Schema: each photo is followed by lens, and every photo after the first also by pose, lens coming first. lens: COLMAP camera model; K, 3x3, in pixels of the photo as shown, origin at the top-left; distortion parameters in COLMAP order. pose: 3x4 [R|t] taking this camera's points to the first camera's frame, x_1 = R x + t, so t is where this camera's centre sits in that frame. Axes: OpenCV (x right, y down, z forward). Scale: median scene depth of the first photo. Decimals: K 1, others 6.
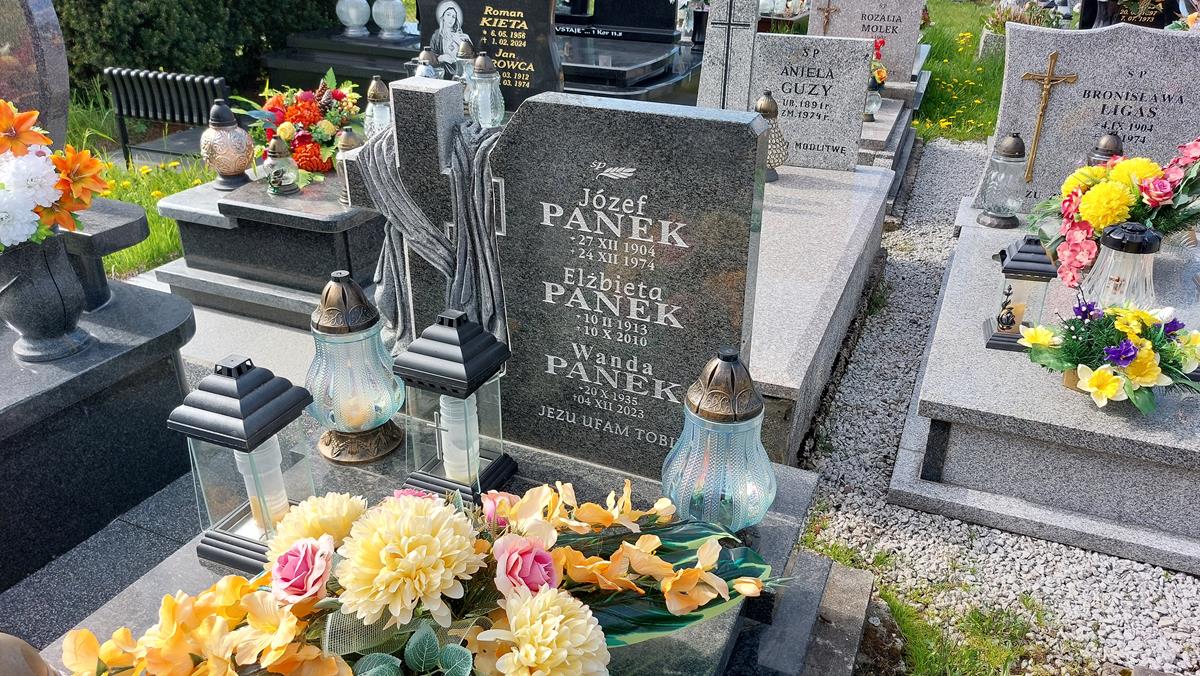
lens RADIAL K [[895.7, 0, 616.1], [0, 895.7, 334.4], [0, 0, 1]] dist [0.093599, -0.115657]
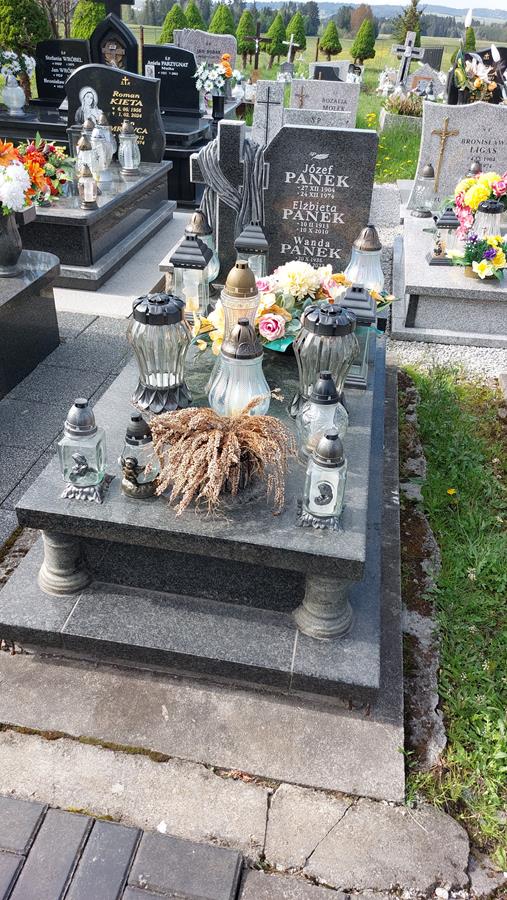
lens RADIAL K [[671.8, 0, 254.6], [0, 671.8, 462.3], [0, 0, 1]] dist [0.093599, -0.115657]
pose [[0.973921, -0.107021, 0.200058, -0.389815], [0.077189, 0.985454, 0.151400, 0.216464], [-0.213352, -0.132010, 0.968016, -0.555242]]
